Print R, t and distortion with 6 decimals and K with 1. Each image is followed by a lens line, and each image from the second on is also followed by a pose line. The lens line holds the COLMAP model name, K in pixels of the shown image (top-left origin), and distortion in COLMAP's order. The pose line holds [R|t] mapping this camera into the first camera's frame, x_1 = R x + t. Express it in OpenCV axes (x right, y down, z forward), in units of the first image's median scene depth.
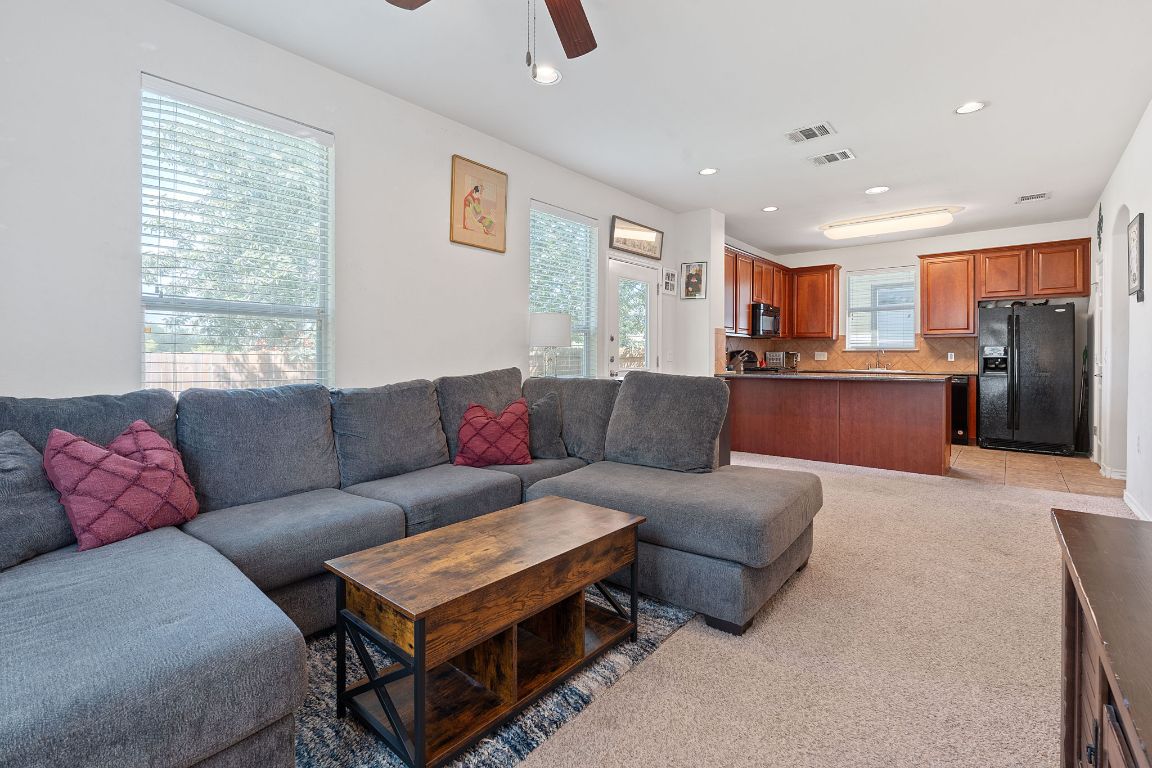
lens RADIAL K [[515.8, 0, 578.3], [0, 515.8, 356.1], [0, 0, 1]] dist [-0.000997, -0.000051]
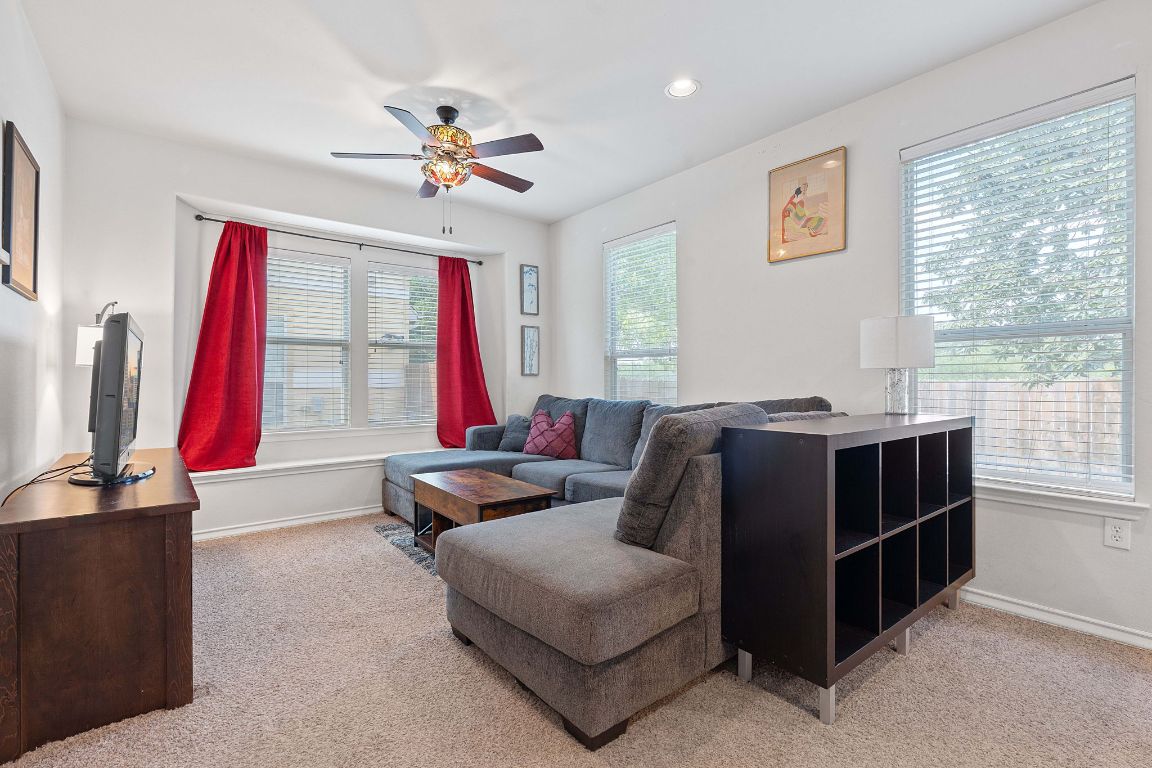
lens RADIAL K [[513.3, 0, 575.8], [0, 513.3, 380.9], [0, 0, 1]] dist [-0.005954, 0.000390]
pose [[-0.197210, -0.002034, -0.980359, 0.448654], [-0.001319, 0.999997, -0.001809, -0.000513], [0.980360, 0.000936, -0.197212, 0.495161]]
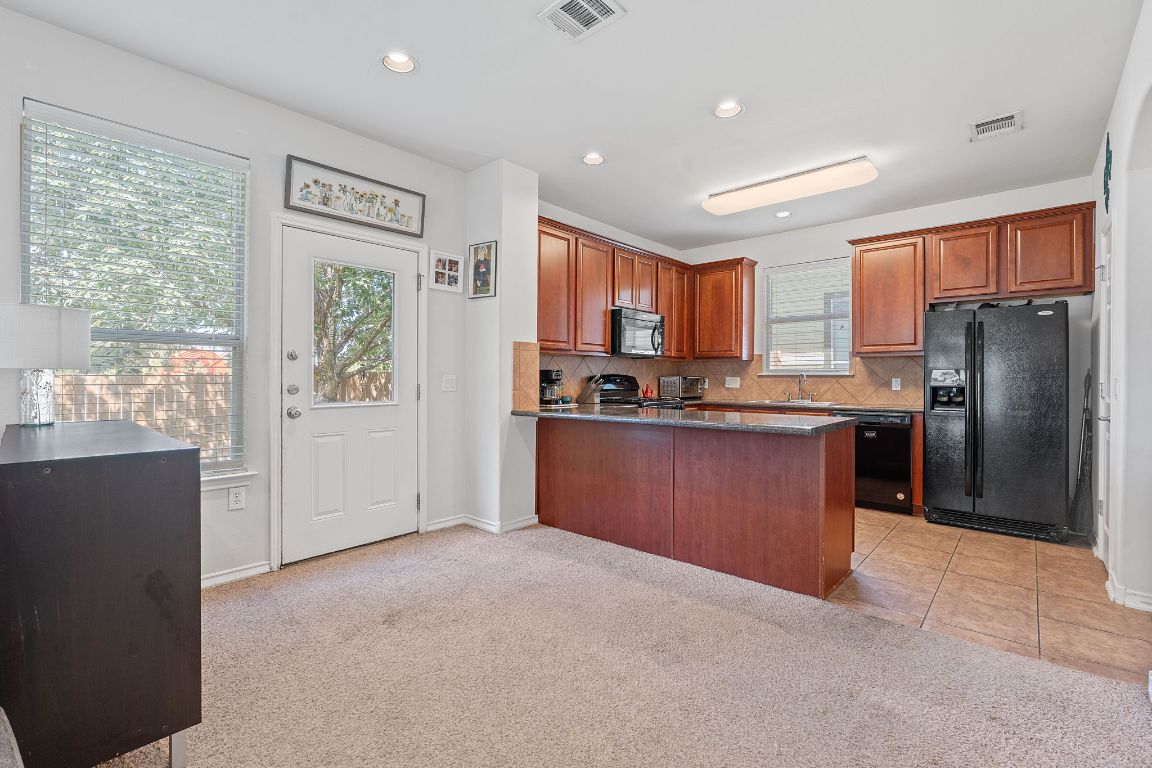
lens RADIAL K [[511.2, 0, 576.2], [0, 511.2, 377.7], [0, 0, 1]] dist [-0.004329, 0.000129]
pose [[0.999612, 0.001380, -0.027822, 0.350896], [-0.001443, 0.999996, -0.002245, -0.006116], [0.027819, 0.002284, 0.999610, 0.333497]]
